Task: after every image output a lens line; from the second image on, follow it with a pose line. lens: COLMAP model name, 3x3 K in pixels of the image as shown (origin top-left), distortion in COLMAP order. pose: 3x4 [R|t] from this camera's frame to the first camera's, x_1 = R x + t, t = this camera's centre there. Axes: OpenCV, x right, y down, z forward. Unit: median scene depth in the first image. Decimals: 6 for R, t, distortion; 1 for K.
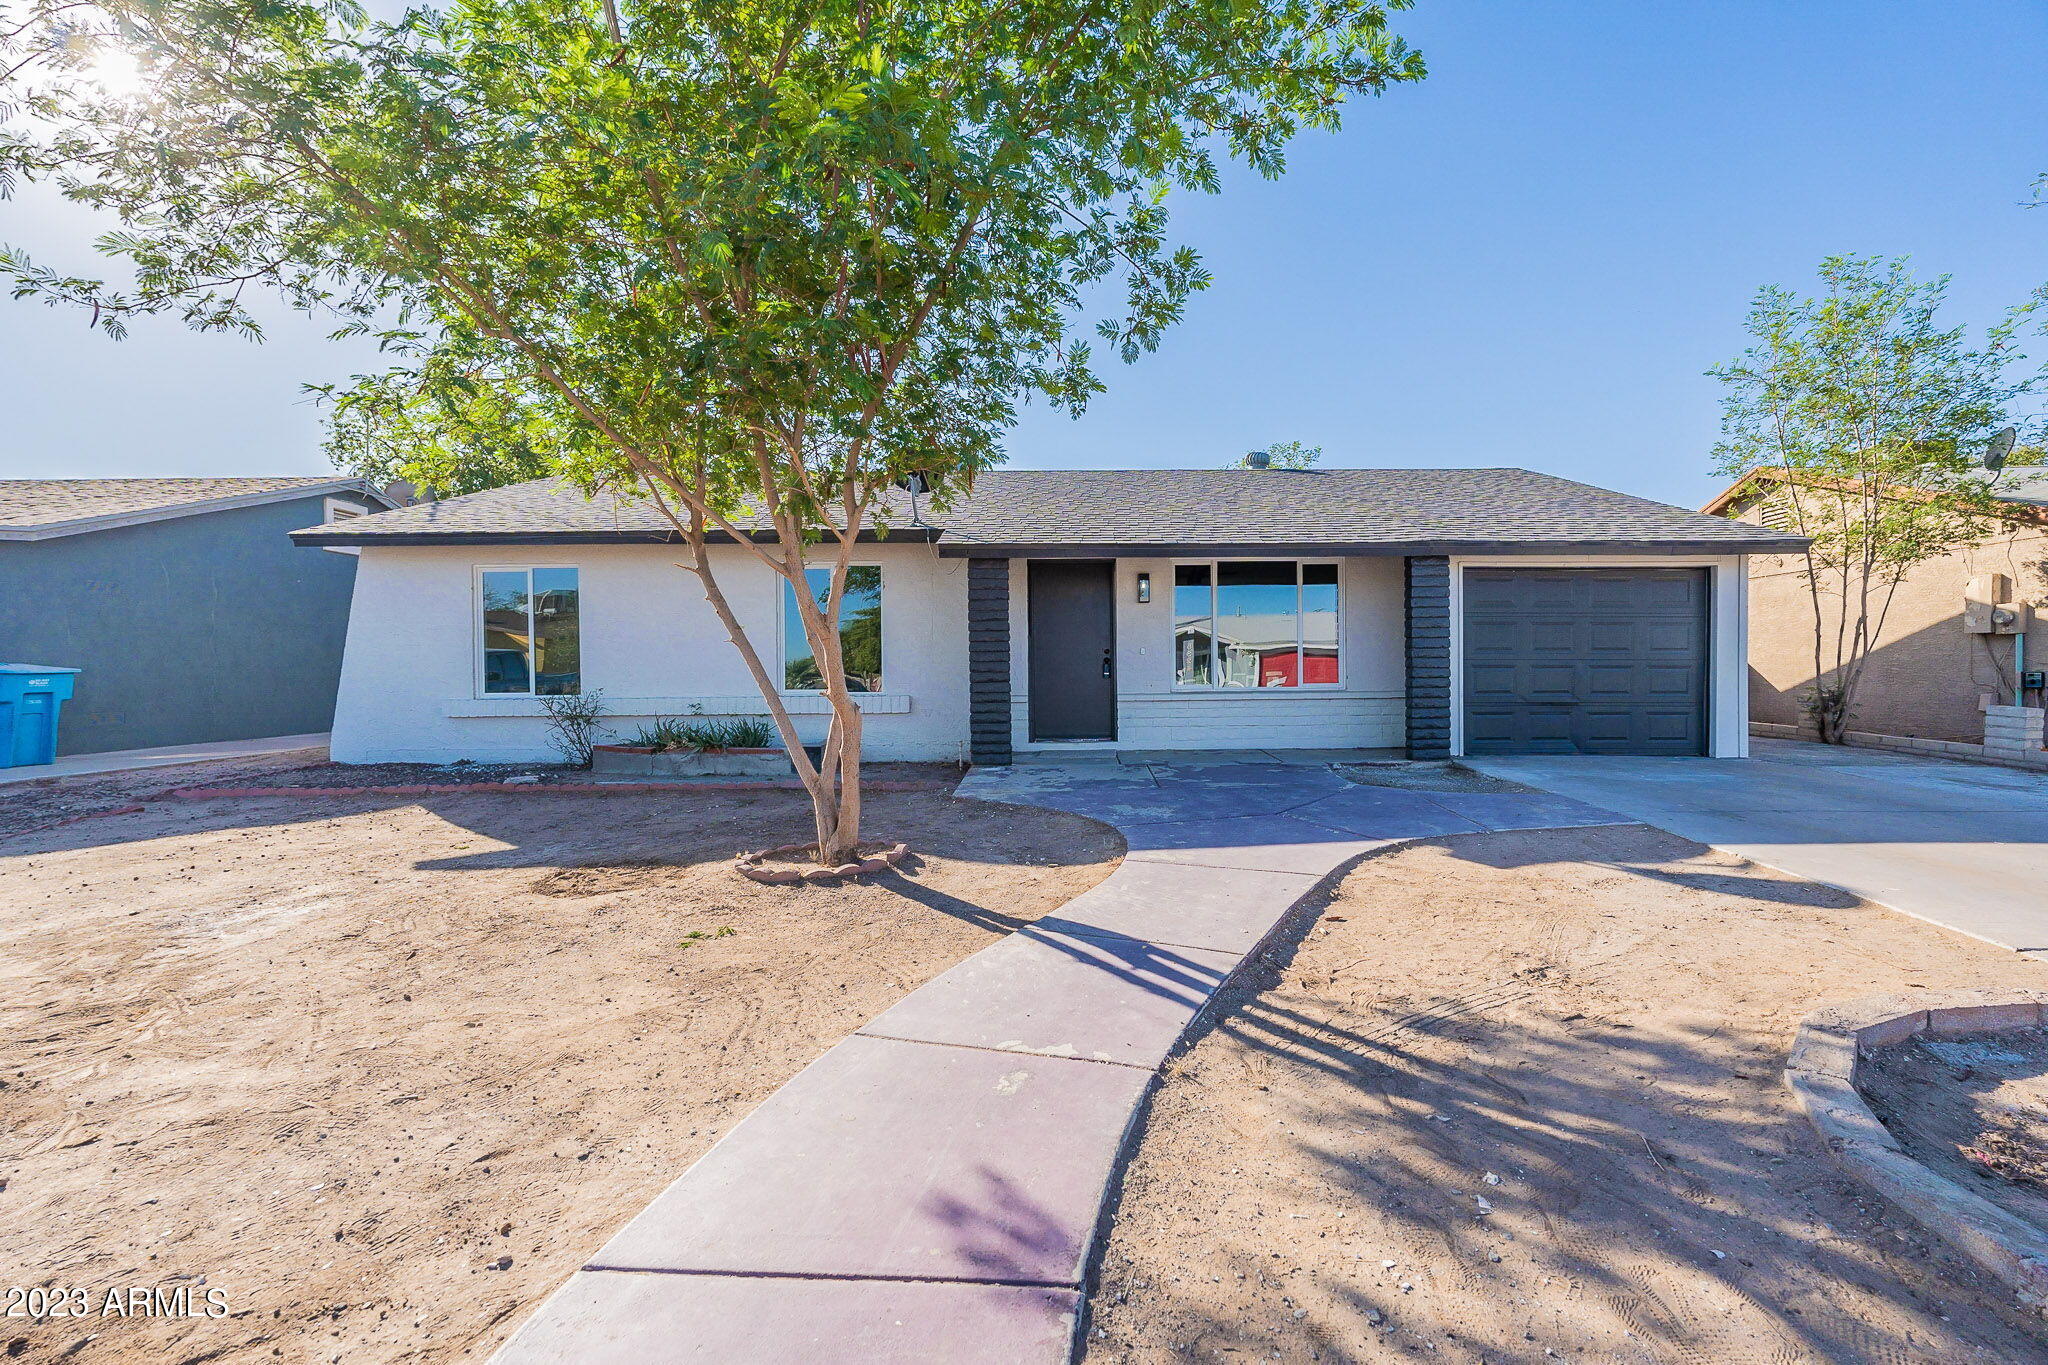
lens RADIAL K [[900.2, 0, 1031.1], [0, 900.2, 674.1], [0, 0, 1]] dist [-0.002352, -0.000233]
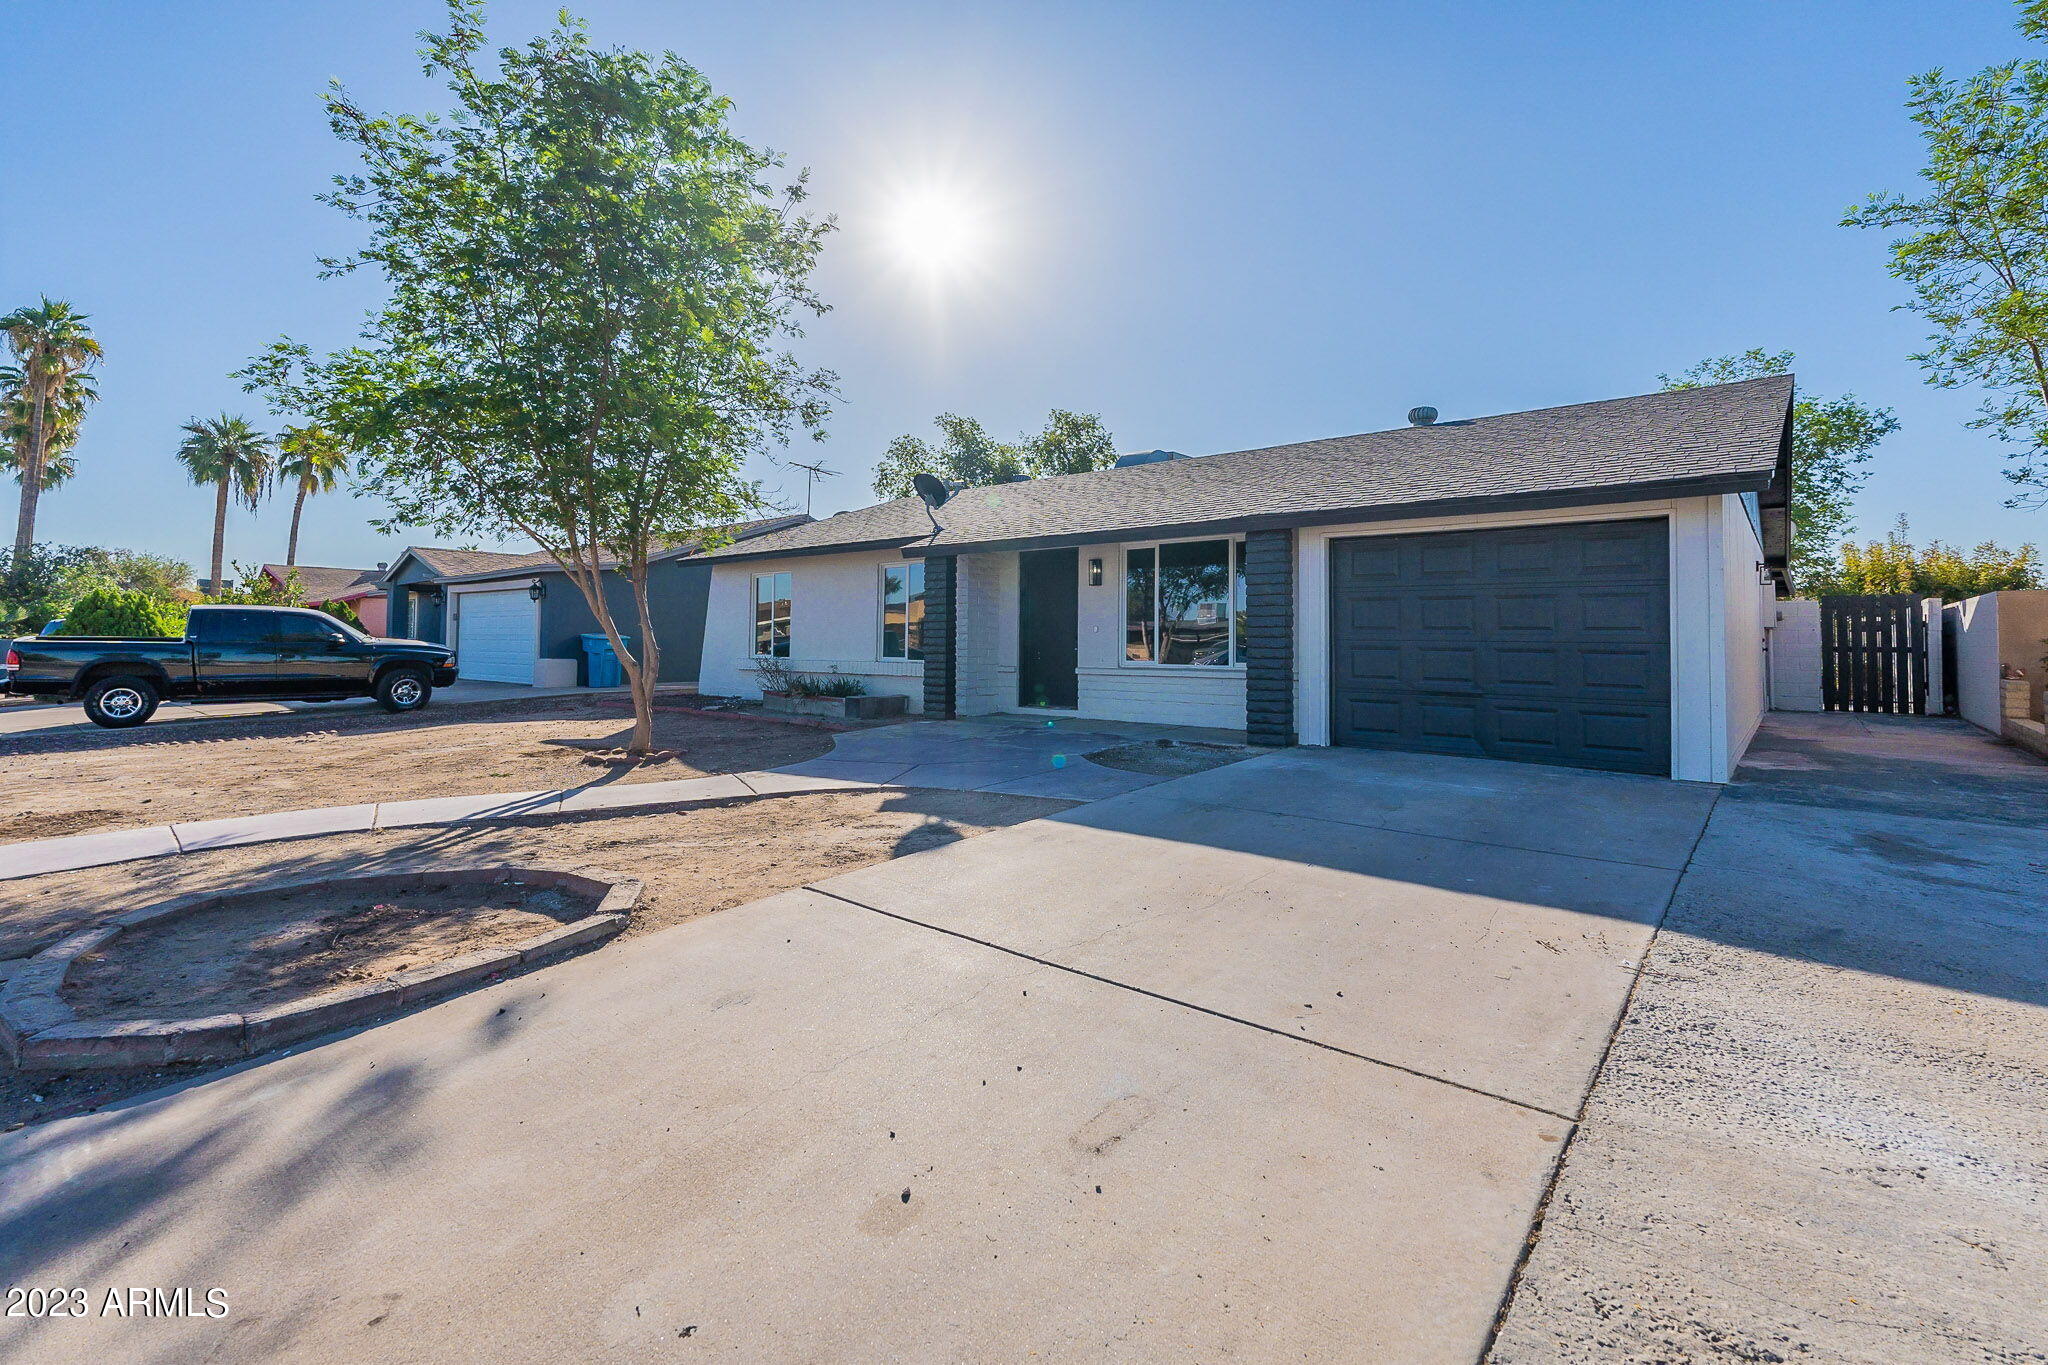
lens RADIAL K [[886.9, 0, 1023.7], [0, 886.9, 611.8], [0, 0, 1]] dist [0.000073, 0.000000]
pose [[0.762576, -0.011004, -0.646805, 0.819829], [-0.015954, 0.999231, -0.035809, -0.007121], [0.646702, 0.037626, 0.761815, 0.118499]]
